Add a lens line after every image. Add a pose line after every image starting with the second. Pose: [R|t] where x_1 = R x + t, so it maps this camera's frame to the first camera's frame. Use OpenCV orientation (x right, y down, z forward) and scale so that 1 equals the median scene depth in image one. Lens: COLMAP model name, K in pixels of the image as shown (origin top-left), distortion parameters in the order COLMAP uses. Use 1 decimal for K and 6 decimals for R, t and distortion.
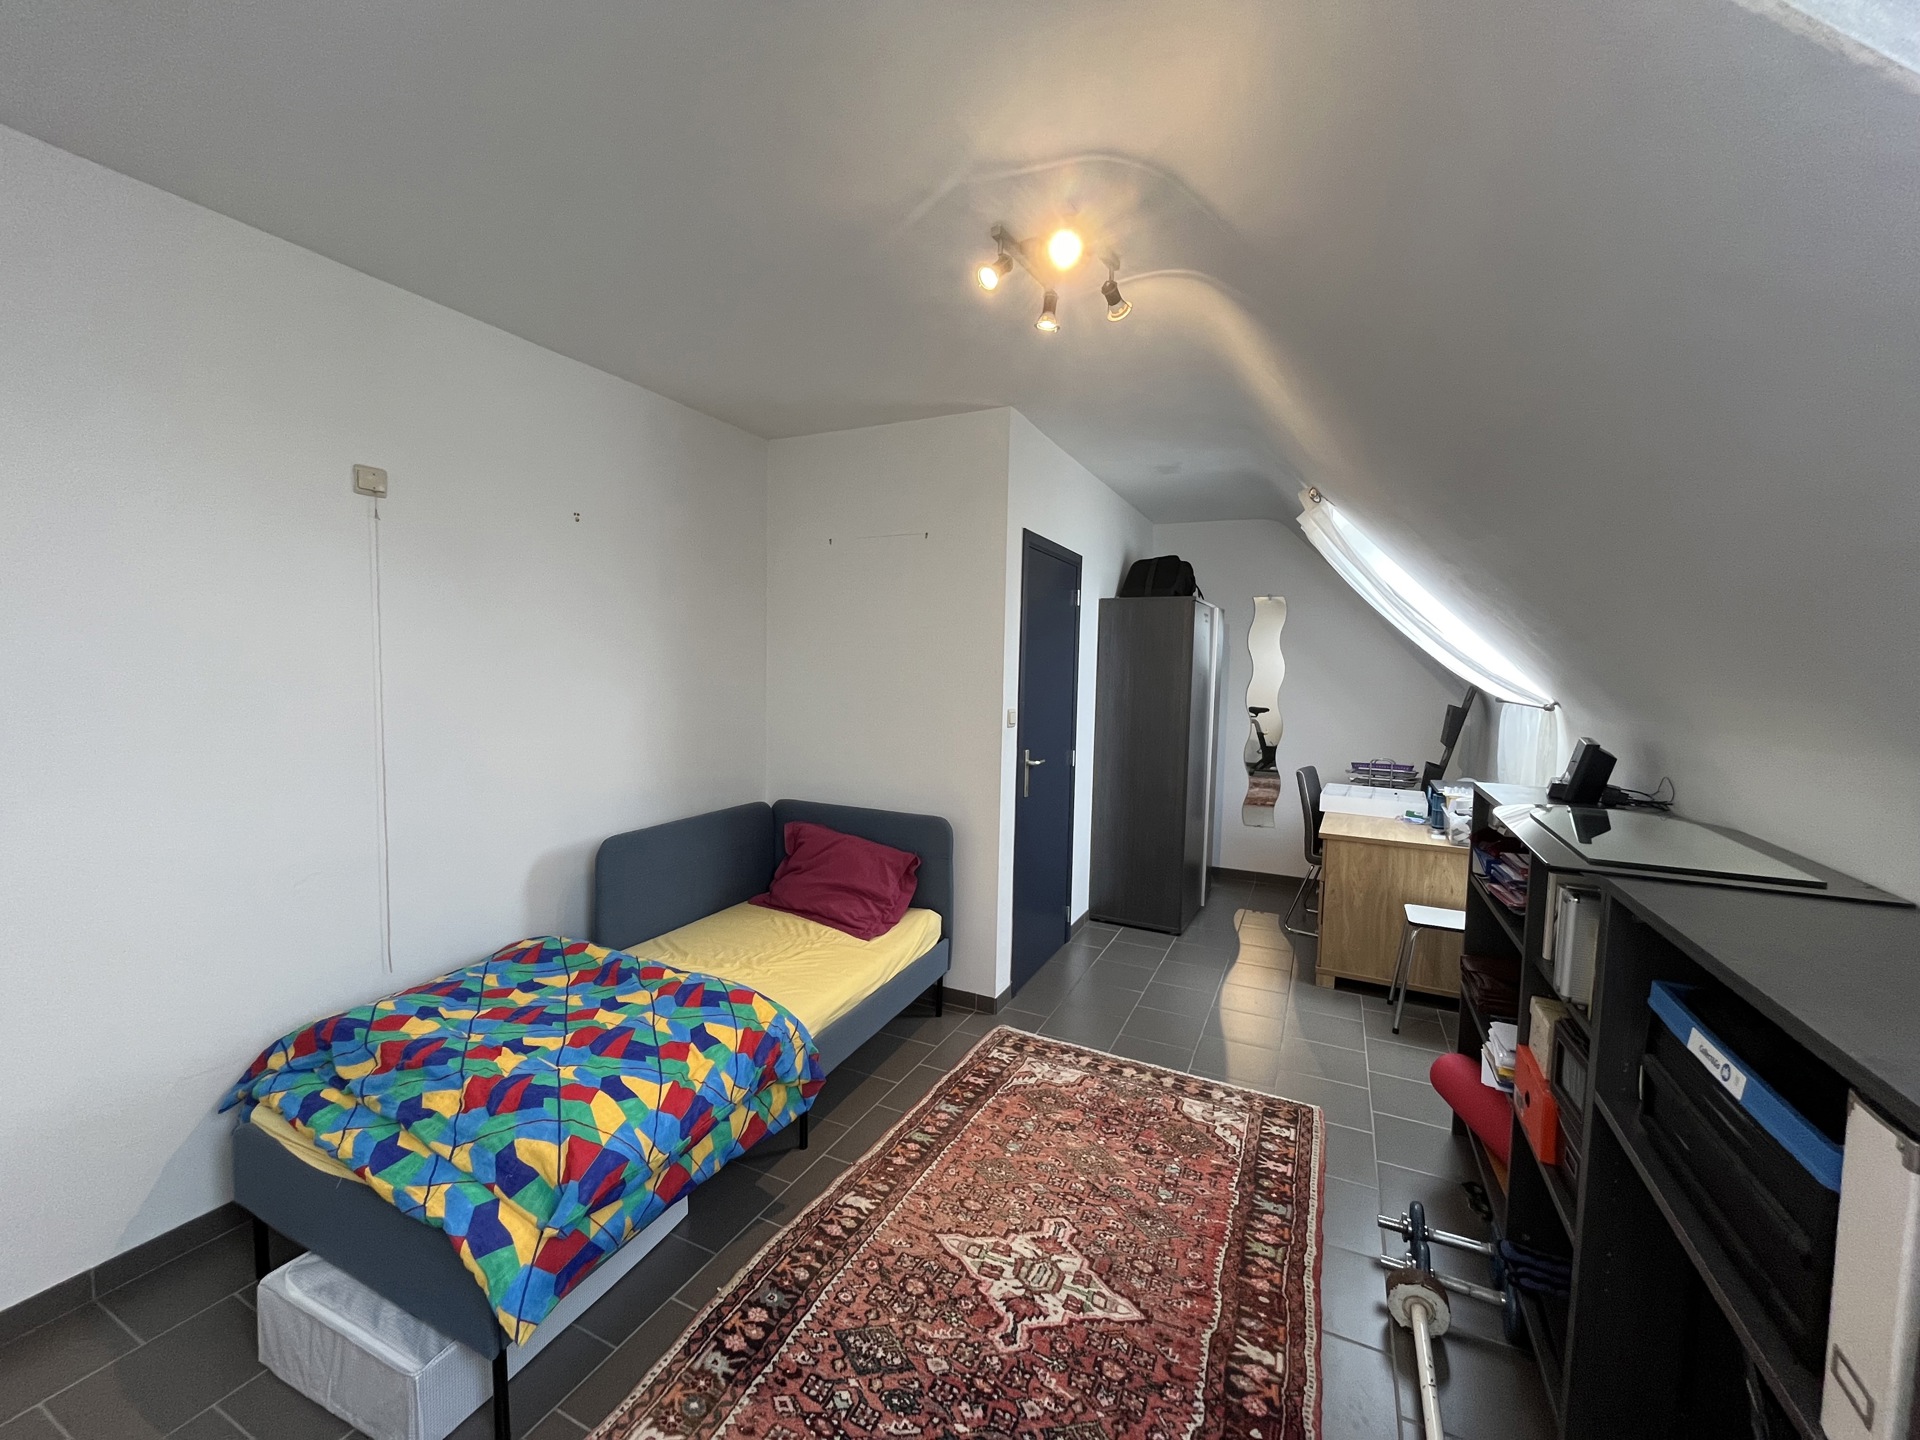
lens RADIAL K [[771.3, 0, 959.1], [0, 771.3, 719.5], [0, 0, 1]] dist [-0.002612, -0.000184]
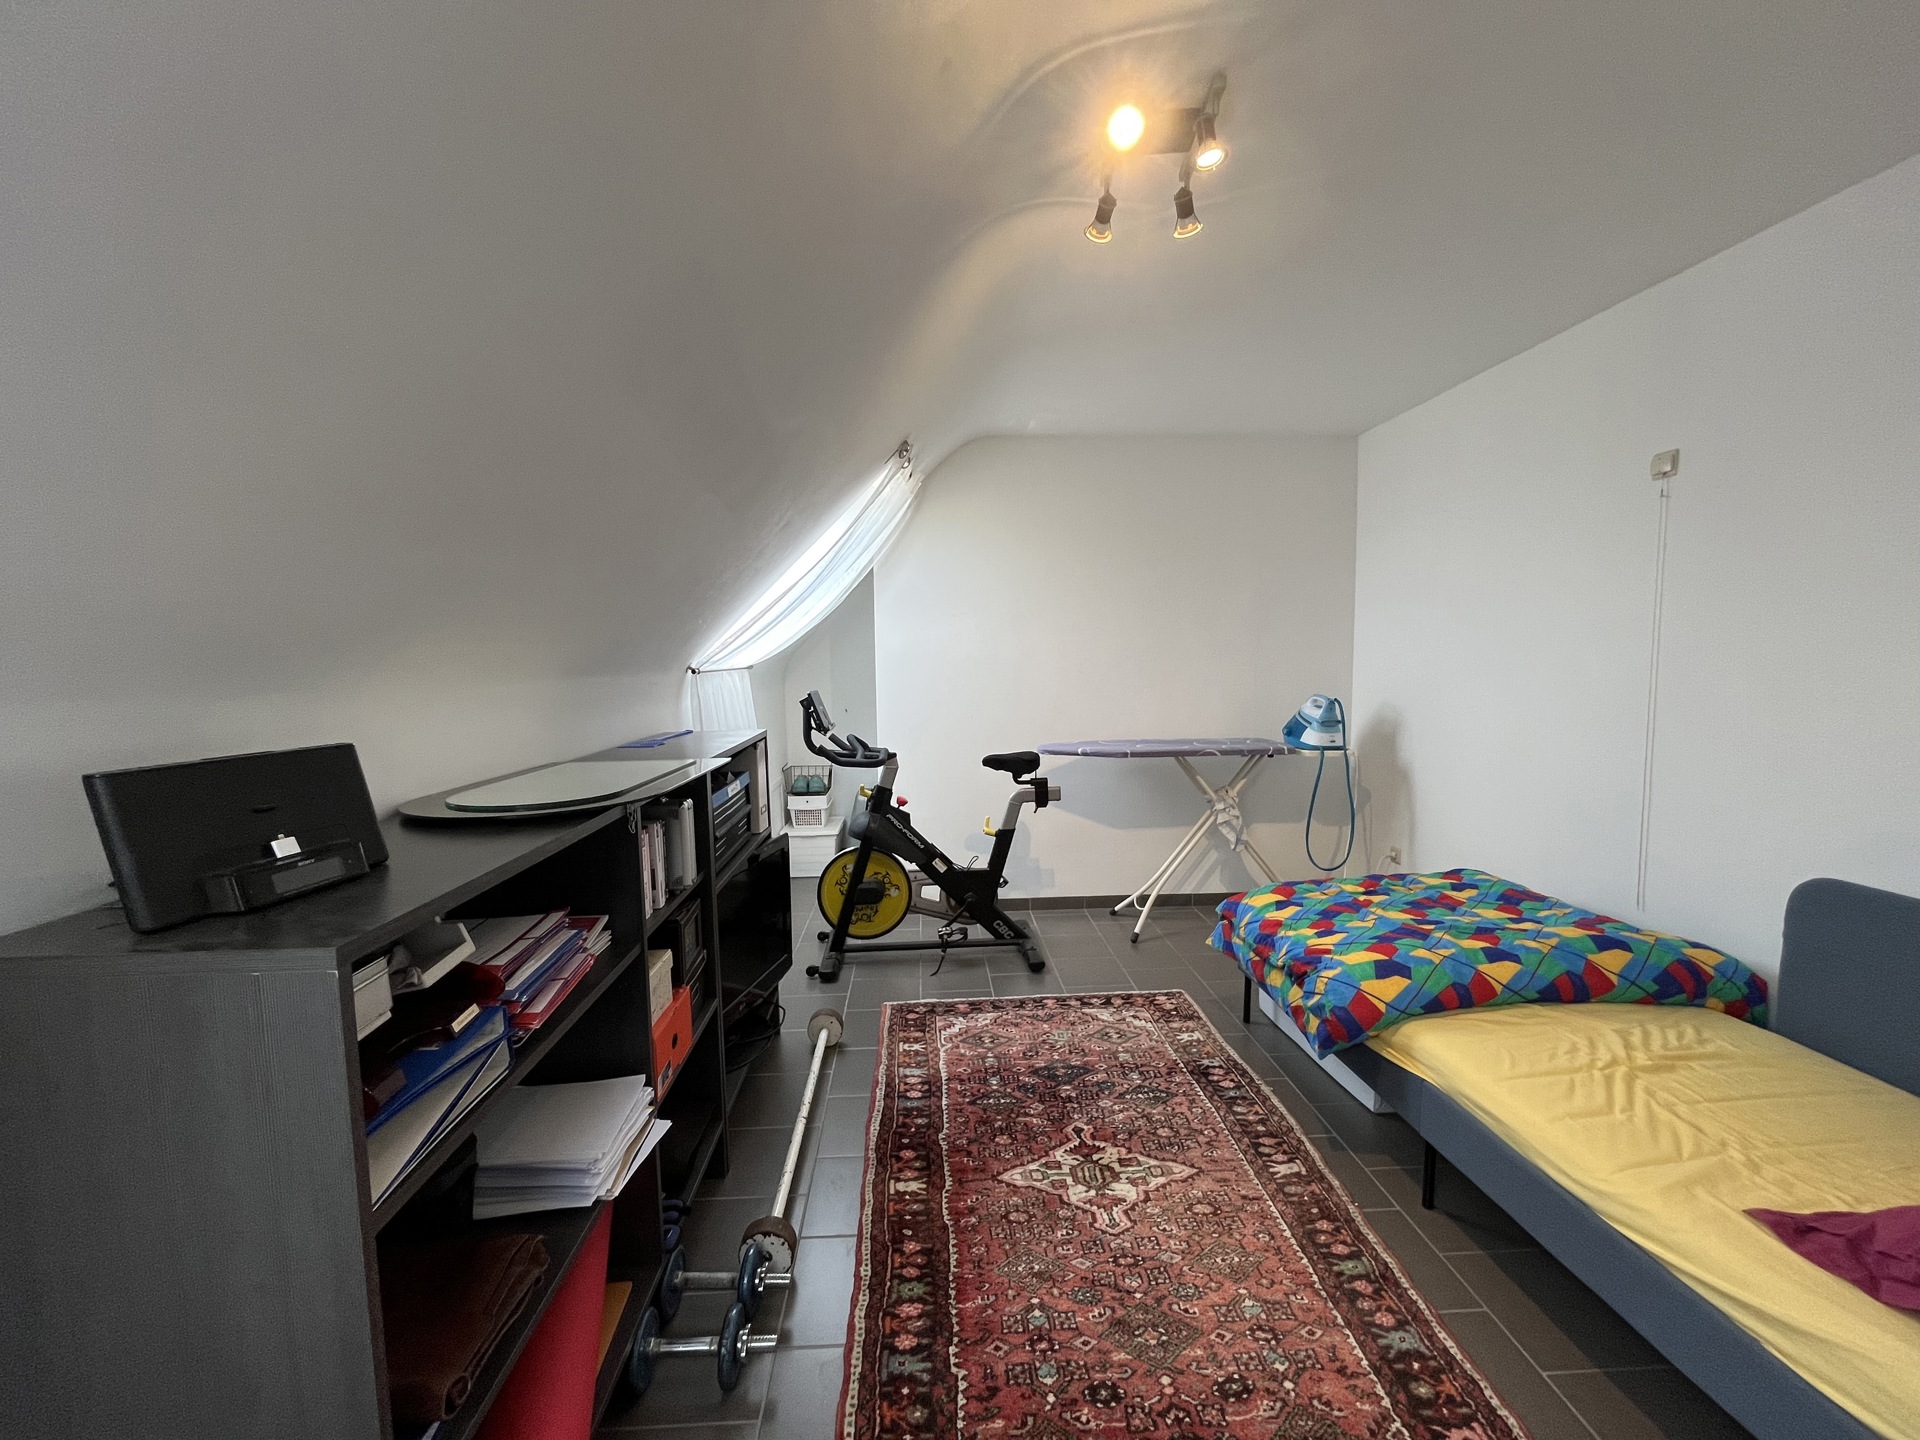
lens RADIAL K [[771.3, 0, 962.8], [0, 771.3, 721.1], [0, 0, 1]] dist [-0.002612, -0.000184]
pose [[-0.876981, 0.037692, -0.479045, 0.795736], [-0.032128, 0.990089, 0.136718, -0.074468], [0.479451, 0.135290, -0.867078, 1.828135]]
